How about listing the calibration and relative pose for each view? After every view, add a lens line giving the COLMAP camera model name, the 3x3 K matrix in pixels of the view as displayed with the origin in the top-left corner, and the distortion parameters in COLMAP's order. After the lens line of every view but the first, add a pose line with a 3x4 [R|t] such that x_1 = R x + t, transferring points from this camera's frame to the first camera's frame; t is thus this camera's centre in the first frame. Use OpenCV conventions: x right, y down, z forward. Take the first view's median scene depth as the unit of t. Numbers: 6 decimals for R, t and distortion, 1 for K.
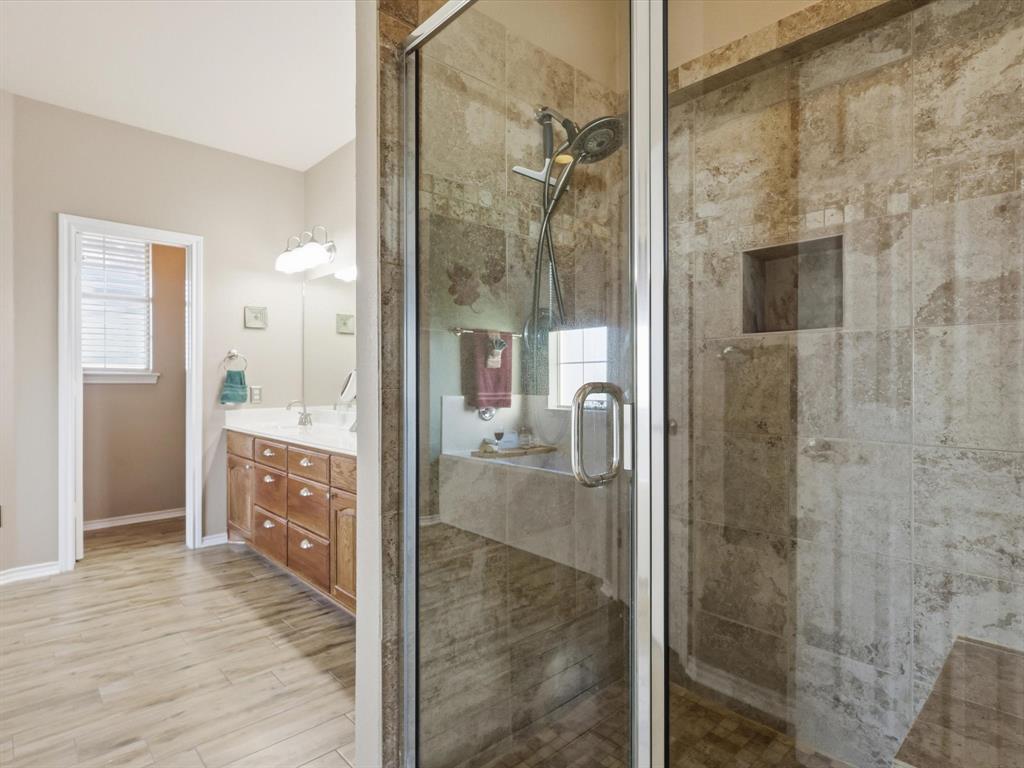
lens RADIAL K [[550.5, 0, 511.8], [0, 550.5, 380.6], [0, 0, 1]] dist [0.013508, -0.001695]
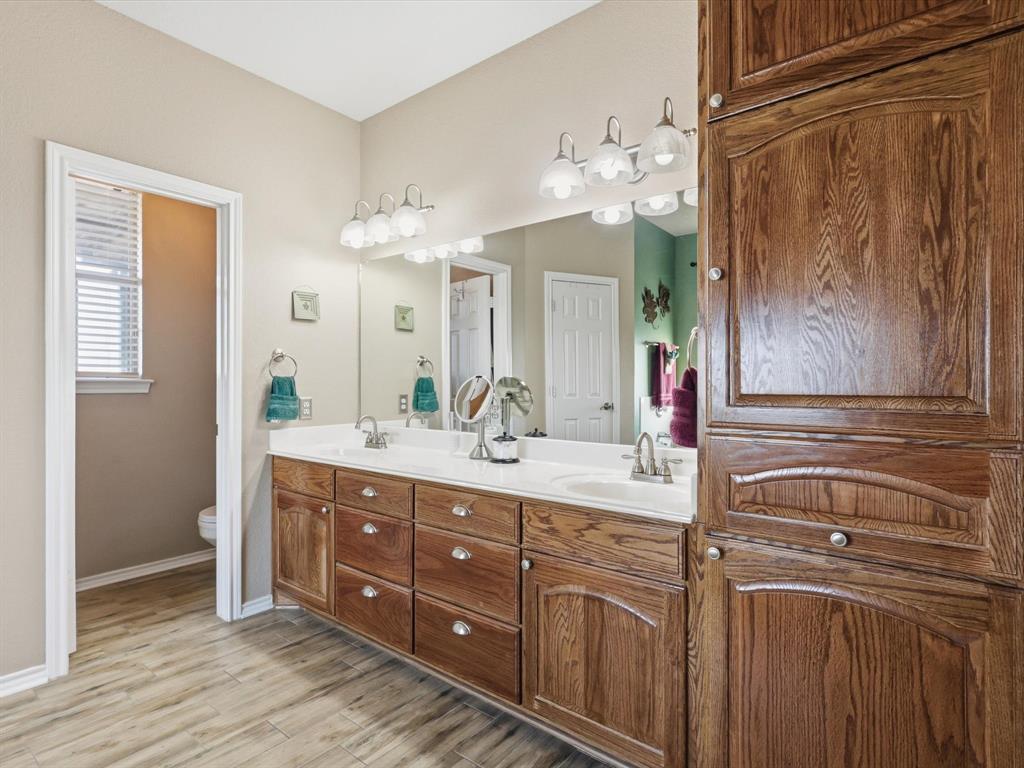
lens RADIAL K [[537.2, 0, 512.0], [0, 537.2, 384.0], [0, 0, 1]] dist [0.000735, 0.000346]
pose [[0.989293, -0.000516, 0.145939, -0.334252], [0.000564, 1.000000, -0.000287, -0.008581], [-0.145939, 0.000366, 0.989294, 0.263623]]
